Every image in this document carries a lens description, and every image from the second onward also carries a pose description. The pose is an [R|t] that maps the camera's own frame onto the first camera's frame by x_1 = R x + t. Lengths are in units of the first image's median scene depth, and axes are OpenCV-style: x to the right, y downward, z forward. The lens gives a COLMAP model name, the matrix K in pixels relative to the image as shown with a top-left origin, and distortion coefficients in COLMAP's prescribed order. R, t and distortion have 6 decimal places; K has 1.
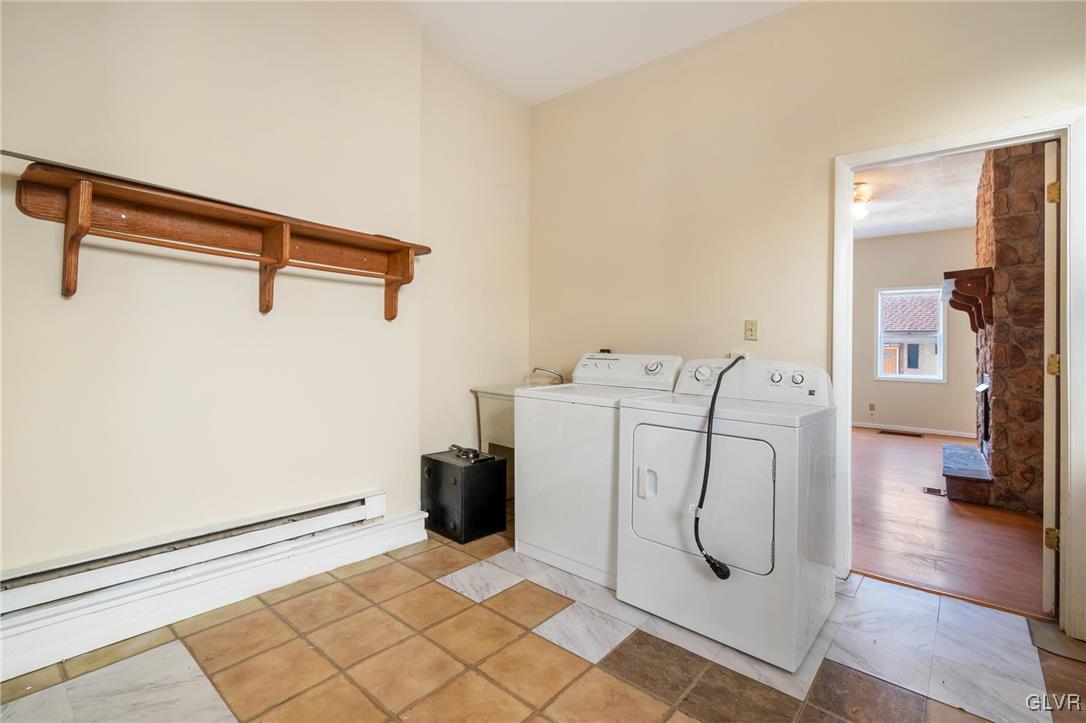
lens RADIAL K [[485.2, 0, 543.8], [0, 485.2, 364.3], [0, 0, 1]] dist [0.001296, -0.000667]
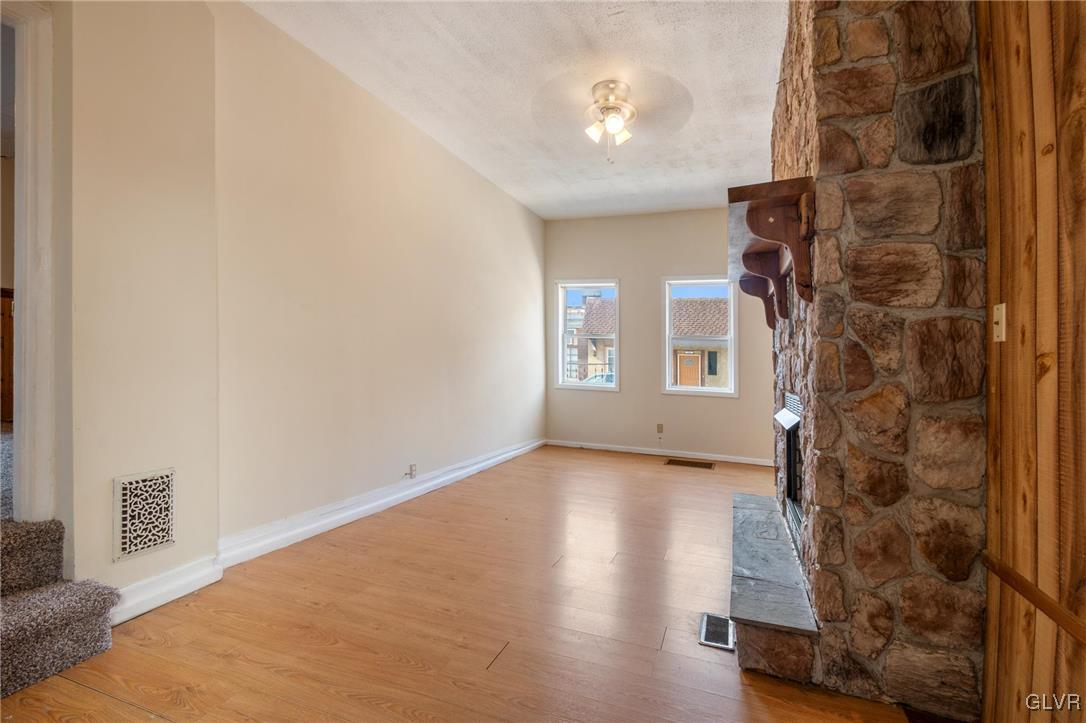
lens RADIAL K [[485.2, 0, 542.3], [0, 485.2, 361.9], [0, 0, 1]] dist [0.001296, -0.000667]
pose [[0.953729, 0.003085, 0.300653, 0.537463], [0.002112, 0.999854, -0.016958, -0.012654], [-0.300662, 0.016808, 0.953583, 0.639005]]
